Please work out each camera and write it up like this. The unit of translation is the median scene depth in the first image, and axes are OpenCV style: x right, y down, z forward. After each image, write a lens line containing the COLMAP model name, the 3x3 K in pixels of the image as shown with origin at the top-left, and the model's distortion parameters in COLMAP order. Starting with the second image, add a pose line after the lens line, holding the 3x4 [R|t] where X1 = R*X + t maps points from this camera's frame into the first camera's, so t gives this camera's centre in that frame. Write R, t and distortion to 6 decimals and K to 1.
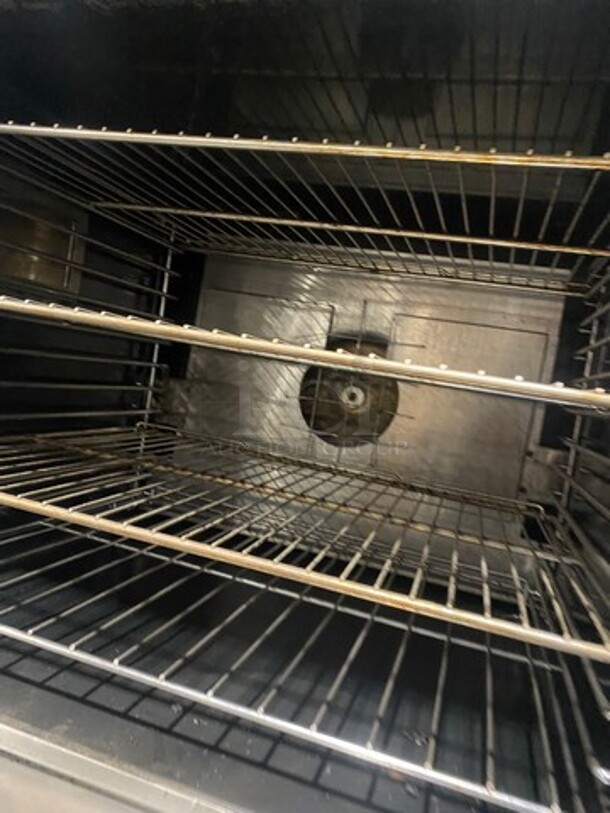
lens RADIAL K [[627.4, 0, 305.0], [0, 627.4, 406.5], [0, 0, 1]] dist [0.000818, 0.000402]
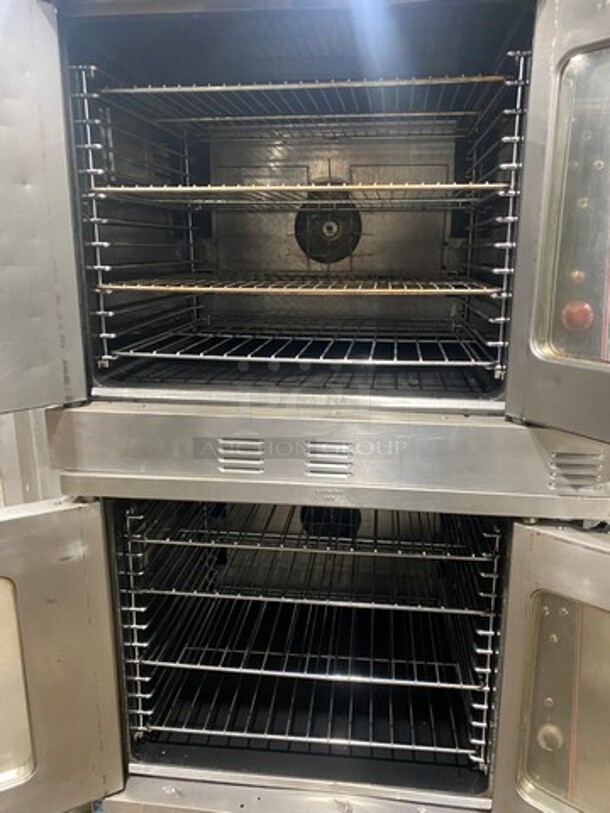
lens RADIAL K [[687.7, 0, 306.6], [0, 687.7, 427.2], [0, 0, 1]] dist [0.036907, 0.000330]
pose [[0.955372, -0.219545, 0.197647, -0.433587], [0.177367, 0.961363, 0.210530, 0.089315], [-0.236232, -0.166079, 0.957399, -0.688892]]
